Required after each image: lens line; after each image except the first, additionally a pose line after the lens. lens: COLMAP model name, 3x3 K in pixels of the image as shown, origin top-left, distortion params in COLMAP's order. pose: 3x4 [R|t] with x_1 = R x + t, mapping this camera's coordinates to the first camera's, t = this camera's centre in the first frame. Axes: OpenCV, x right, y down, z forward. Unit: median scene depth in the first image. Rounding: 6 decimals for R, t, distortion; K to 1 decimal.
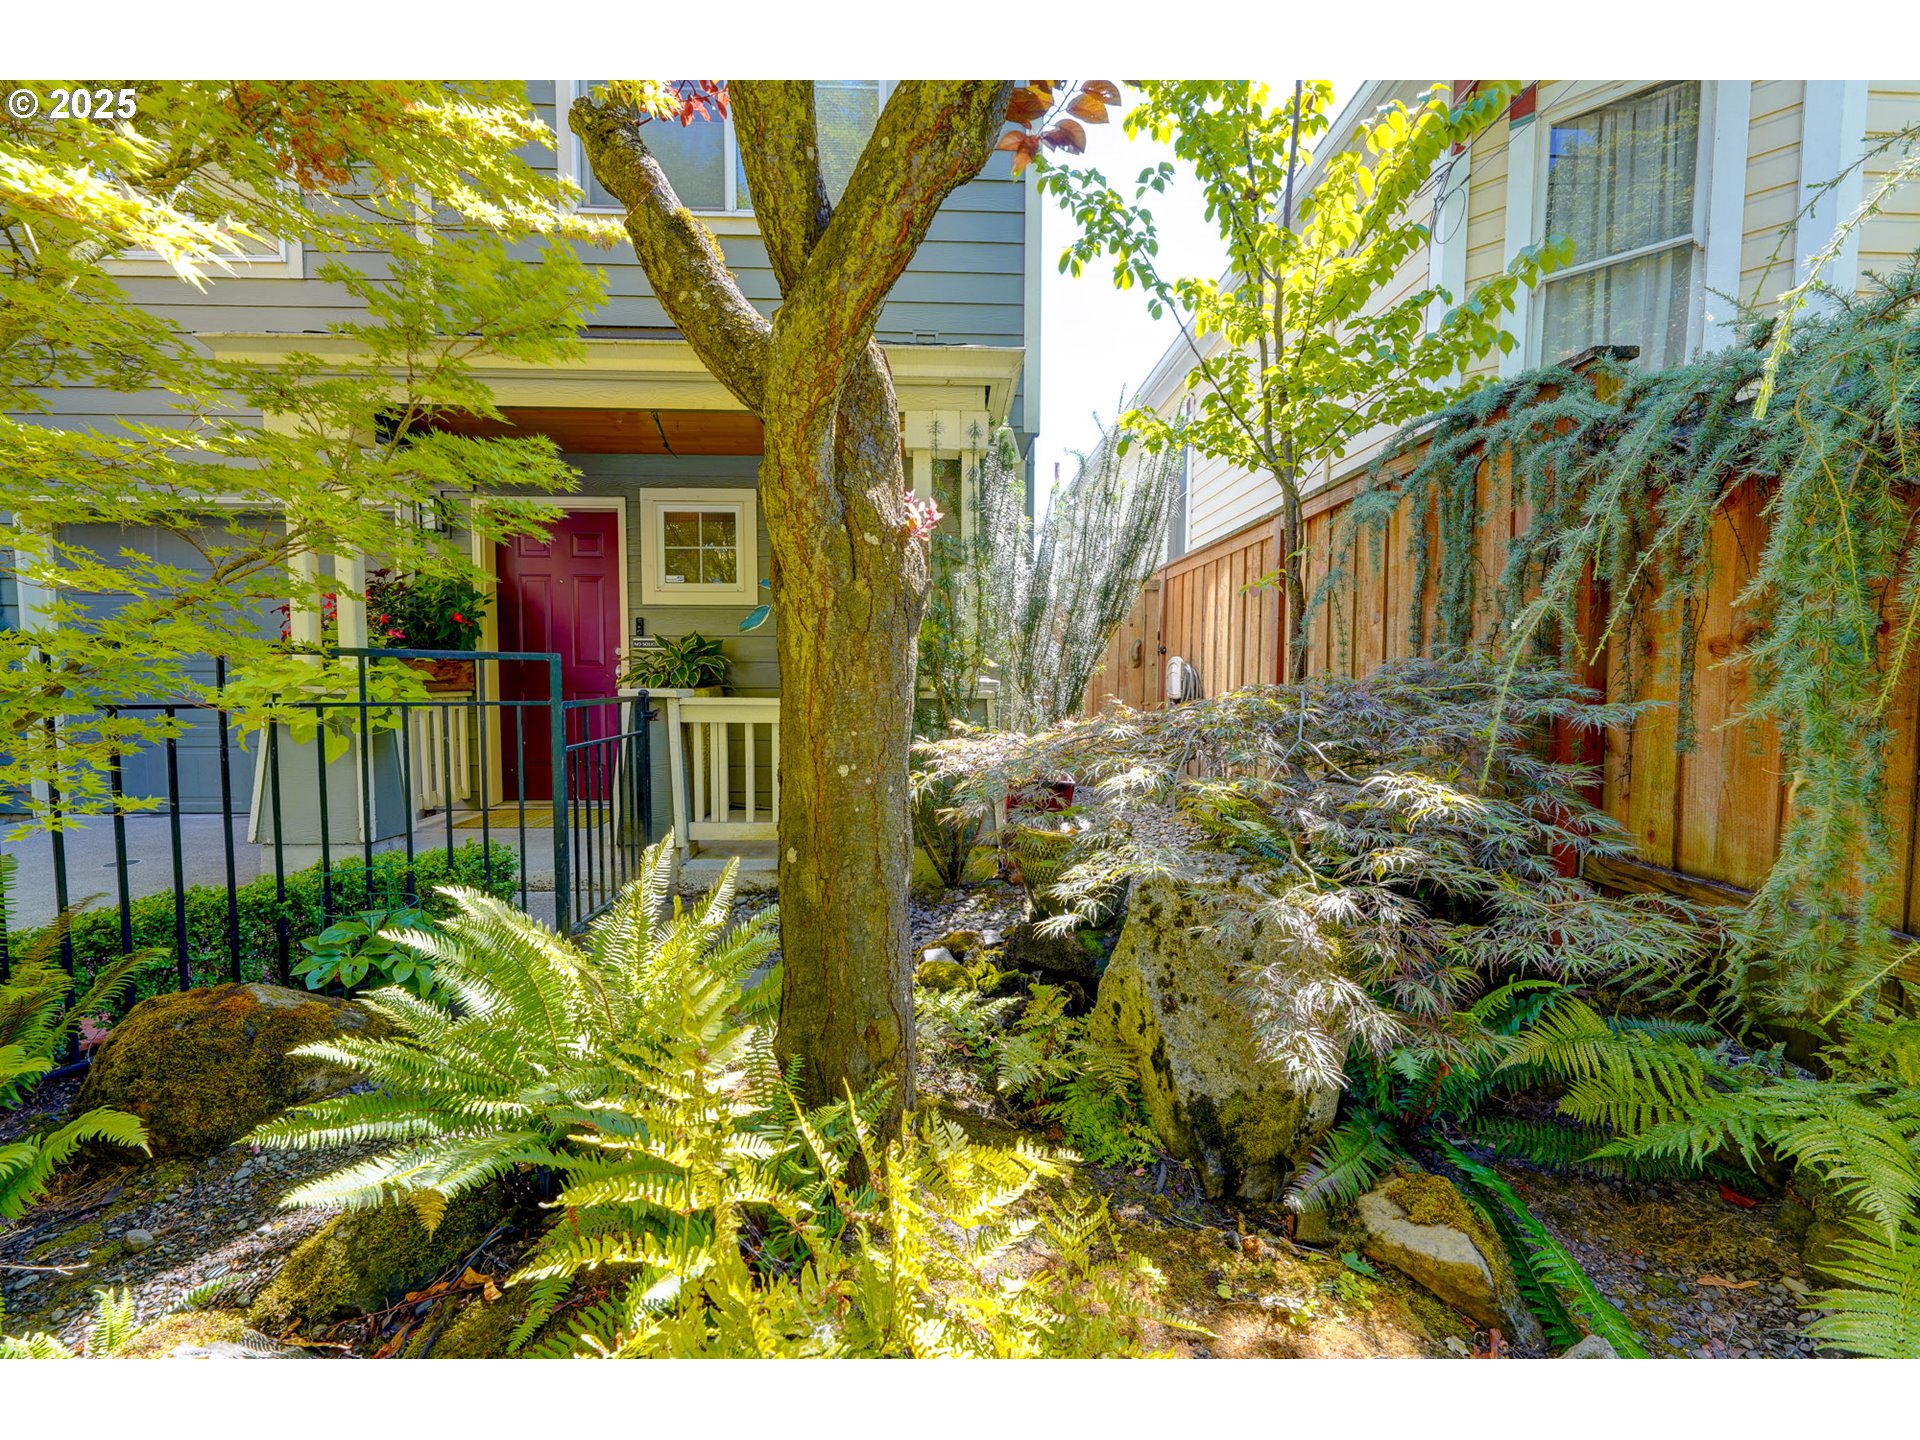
lens RADIAL K [[769.4, 0, 960.3], [0, 769.4, 726.2], [0, 0, 1]] dist [-0.000280, -0.000702]
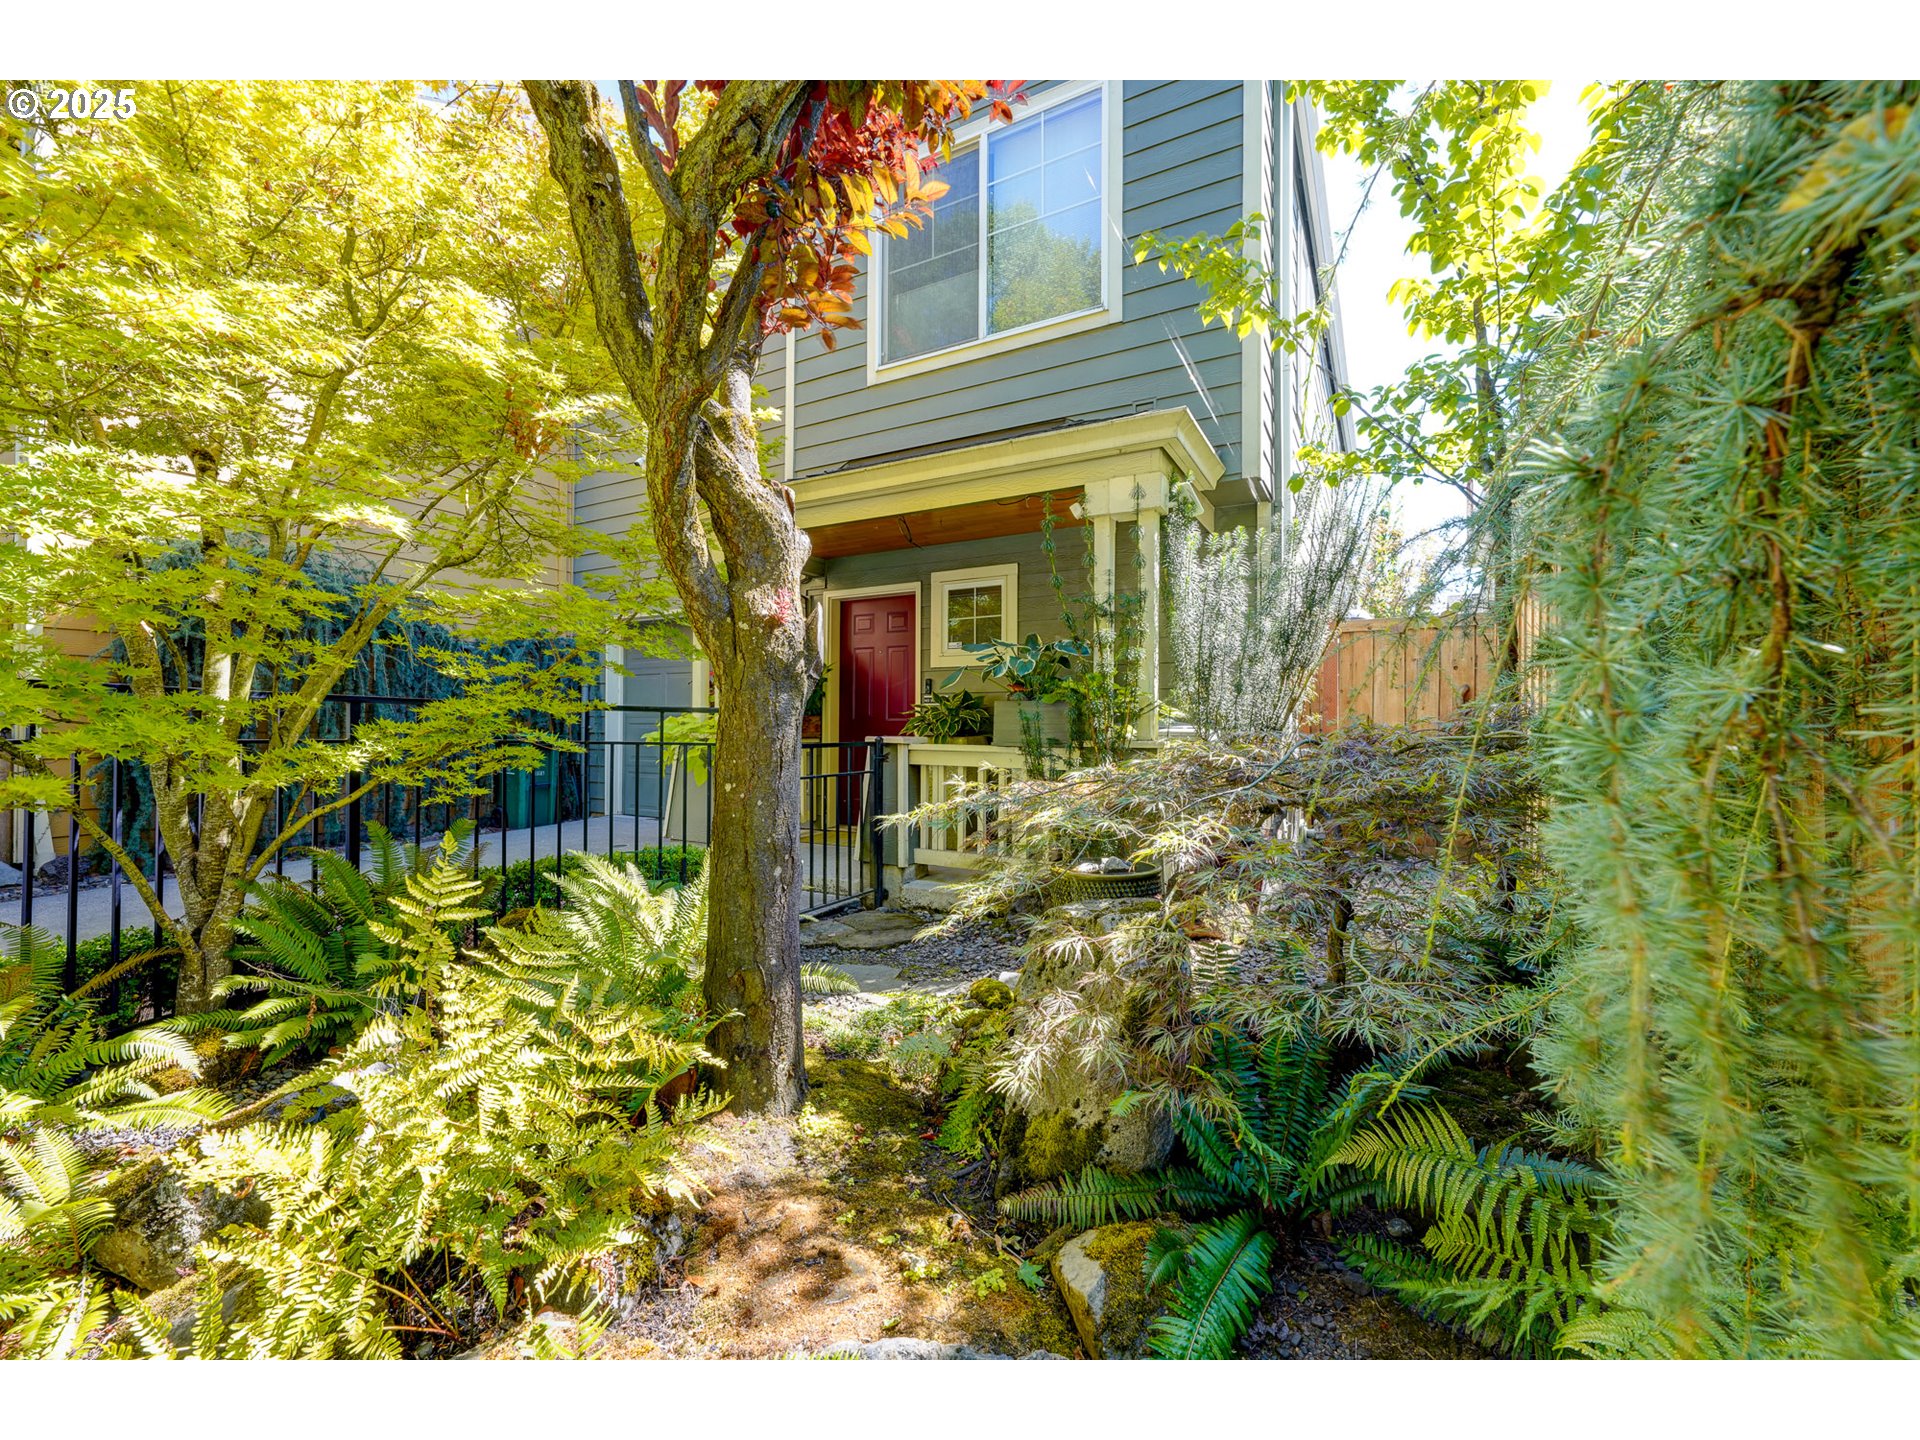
lens RADIAL K [[769.4, 0, 951.3], [0, 769.4, 731.3], [0, 0, 1]] dist [-0.000280, -0.000702]
pose [[0.852745, 0.003279, -0.522318, 0.292311], [-0.036175, 0.997950, -0.052794, 0.004351], [0.521074, 0.063915, 0.851115, -0.001188]]
